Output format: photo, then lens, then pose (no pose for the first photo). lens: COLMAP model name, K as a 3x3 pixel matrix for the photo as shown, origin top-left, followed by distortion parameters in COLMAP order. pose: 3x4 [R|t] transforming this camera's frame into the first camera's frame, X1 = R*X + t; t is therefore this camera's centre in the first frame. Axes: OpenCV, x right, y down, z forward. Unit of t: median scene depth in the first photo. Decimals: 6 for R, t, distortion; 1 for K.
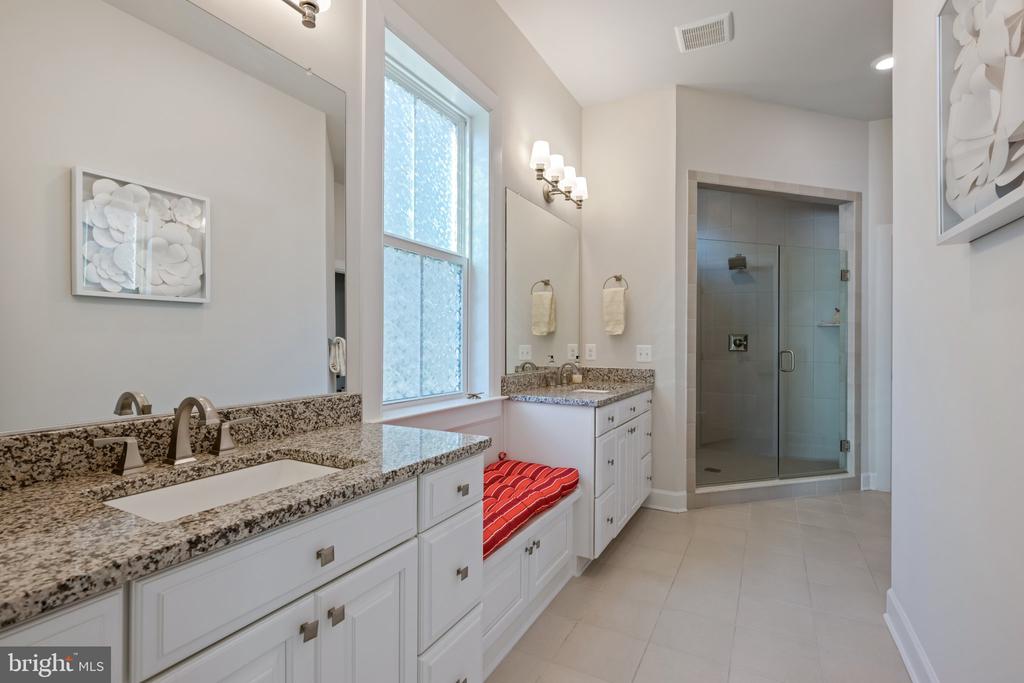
lens RADIAL K [[497.2, 0, 512.0], [0, 497.2, 341.5], [0, 0, 1]] dist [0.000786, 0.000108]
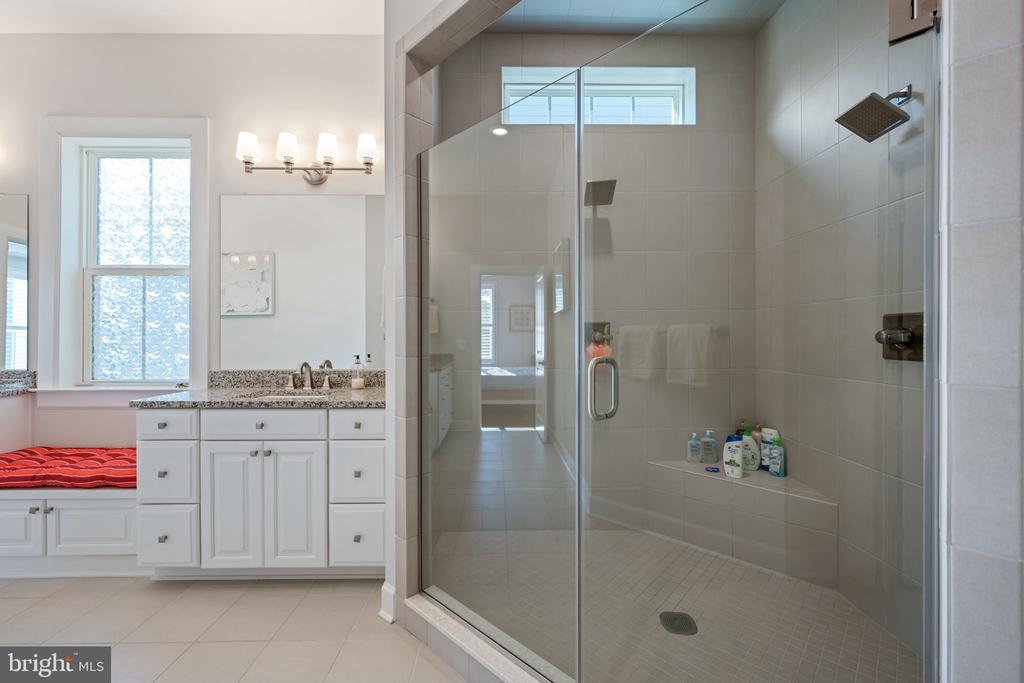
lens RADIAL K [[425.3, 0, 508.5], [0, 425.3, 340.1], [0, 0, 1]] dist [-0.001924, -0.000294]
pose [[0.473415, 0.004877, -0.880826, 1.141416], [-0.000870, 0.999987, 0.005069, -0.000917], [0.880839, -0.001634, 0.473413, 1.169357]]
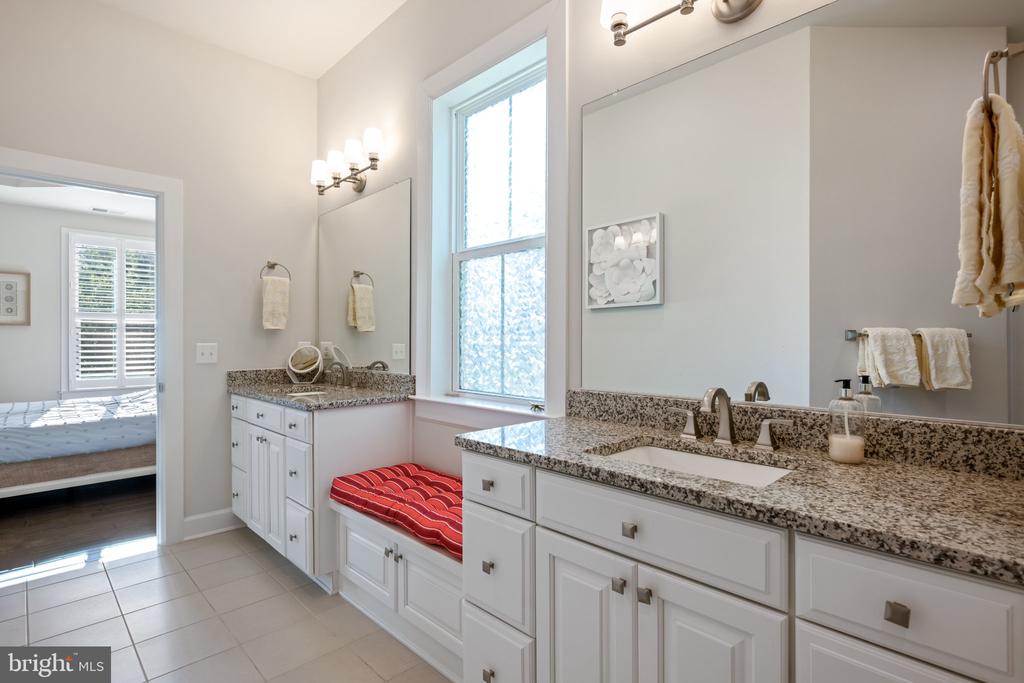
lens RADIAL K [[517.7, 0, 513.4], [0, 517.7, 338.0], [0, 0, 1]] dist [0.002302, 0.000142]
pose [[-0.291679, -0.000261, -0.956516, 0.722103], [0.000868, 0.999999, -0.000537, 0.000566], [0.956516, -0.000986, -0.291679, 1.169804]]
